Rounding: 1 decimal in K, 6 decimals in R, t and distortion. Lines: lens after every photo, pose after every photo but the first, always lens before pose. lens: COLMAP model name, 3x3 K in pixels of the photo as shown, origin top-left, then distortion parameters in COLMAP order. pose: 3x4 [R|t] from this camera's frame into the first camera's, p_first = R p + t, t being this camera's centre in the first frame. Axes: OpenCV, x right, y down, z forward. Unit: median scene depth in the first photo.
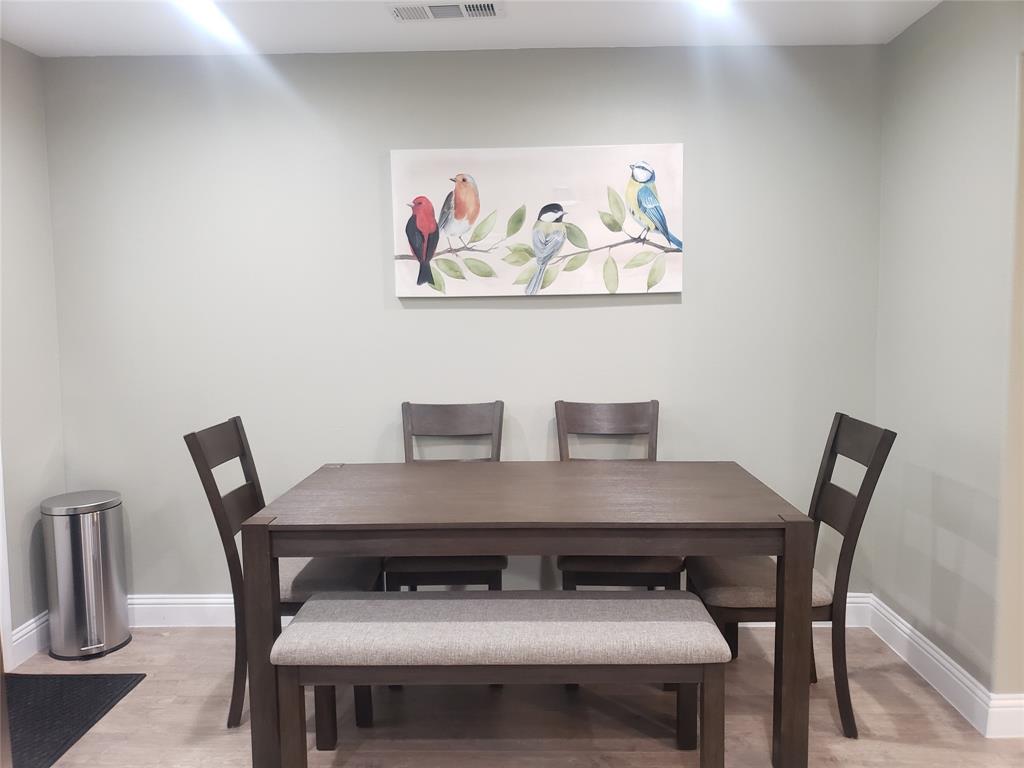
lens RADIAL K [[818.0, 0, 493.7], [0, 818.0, 408.8], [0, 0, 1]] dist [0.042212, -0.041616]
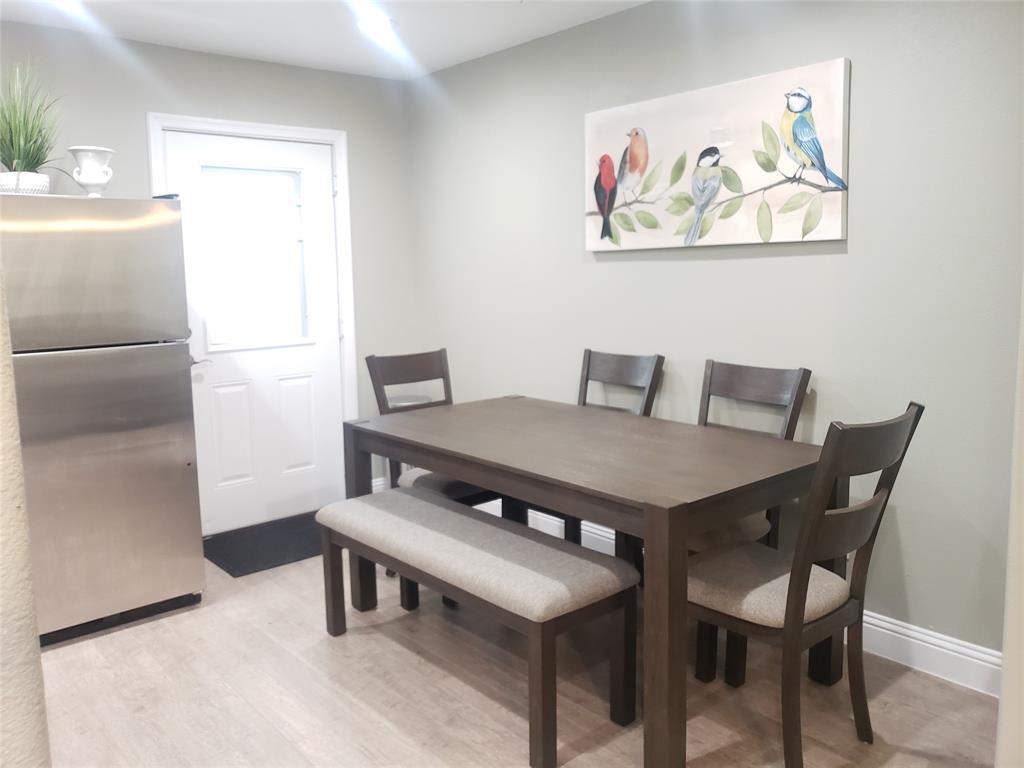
lens RADIAL K [[818.0, 0, 506.3], [0, 818.0, 385.1], [0, 0, 1]] dist [0.042212, -0.041616]
pose [[0.689182, 0.101801, -0.717402, 0.609785], [-0.079490, 0.994728, 0.064792, -0.022207], [0.720215, 0.012373, 0.693640, 0.181340]]
